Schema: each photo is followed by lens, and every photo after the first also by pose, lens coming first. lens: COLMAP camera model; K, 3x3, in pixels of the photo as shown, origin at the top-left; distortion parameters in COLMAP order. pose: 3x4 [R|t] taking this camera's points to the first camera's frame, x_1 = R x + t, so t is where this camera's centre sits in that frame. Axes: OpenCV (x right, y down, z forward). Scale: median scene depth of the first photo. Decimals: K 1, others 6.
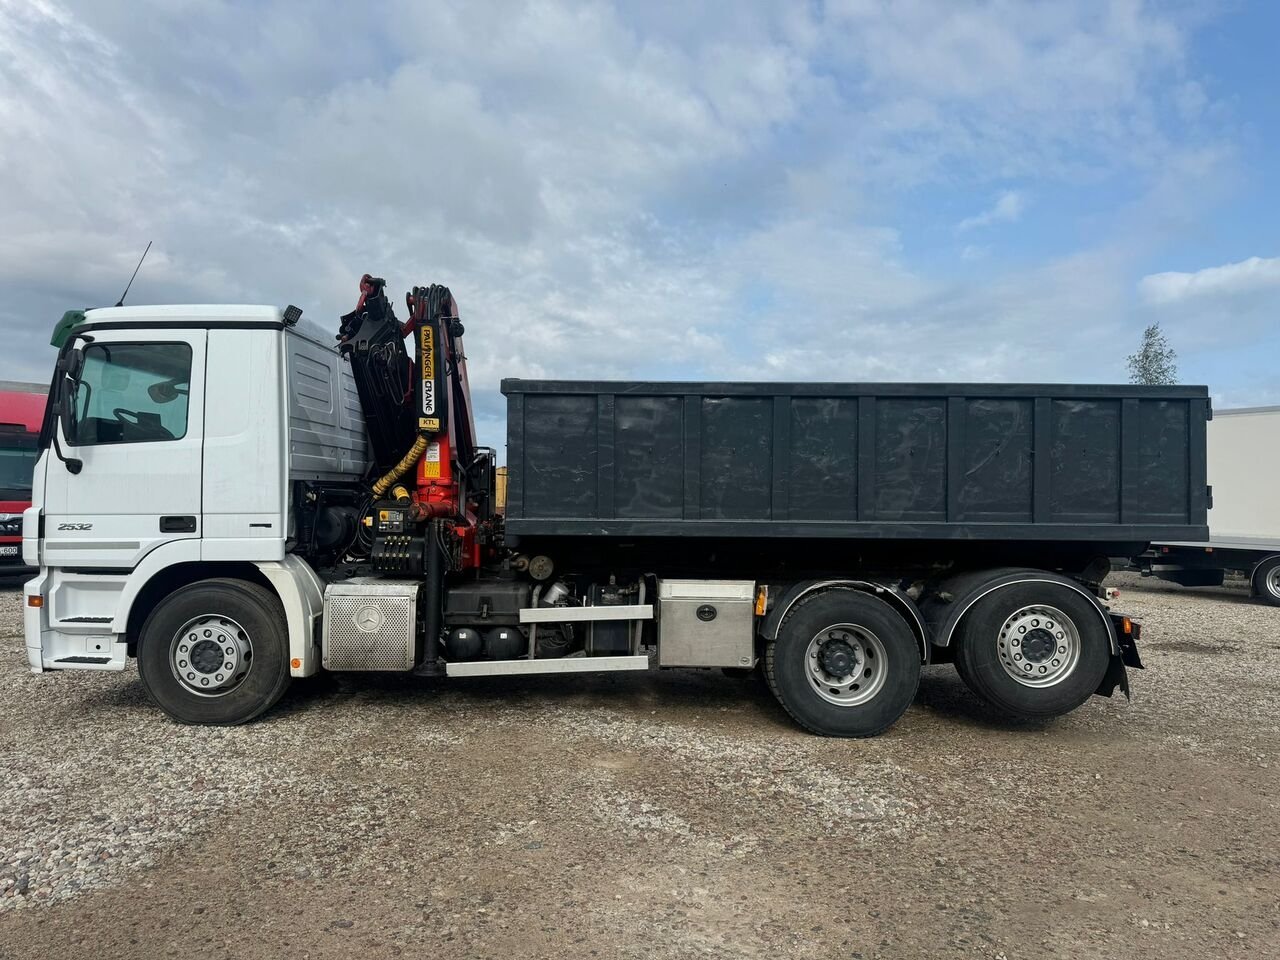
lens RADIAL K [[928.2, 0, 624.9], [0, 928.2, 482.7], [0, 0, 1]] dist [0.069868, -0.041712]
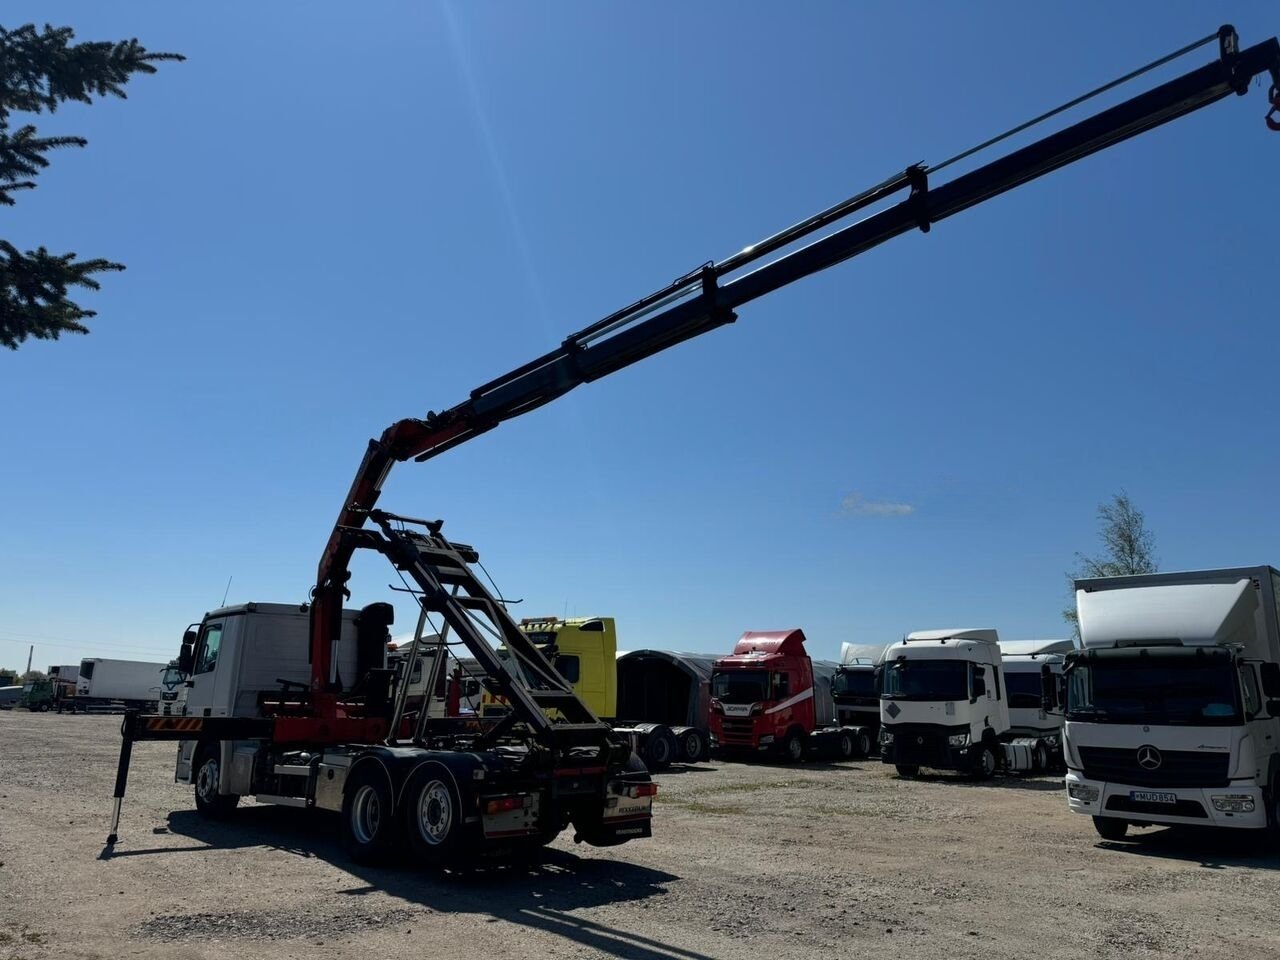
lens RADIAL K [[893.5, 0, 634.6], [0, 893.5, 482.0], [0, 0, 1]] dist [0.061852, -0.084000]
pose [[0.696528, -0.168563, -0.697449, 1.624914], [0.002967, 0.972683, -0.232120, 0.012777], [0.717523, 0.159609, 0.678001, 0.243262]]
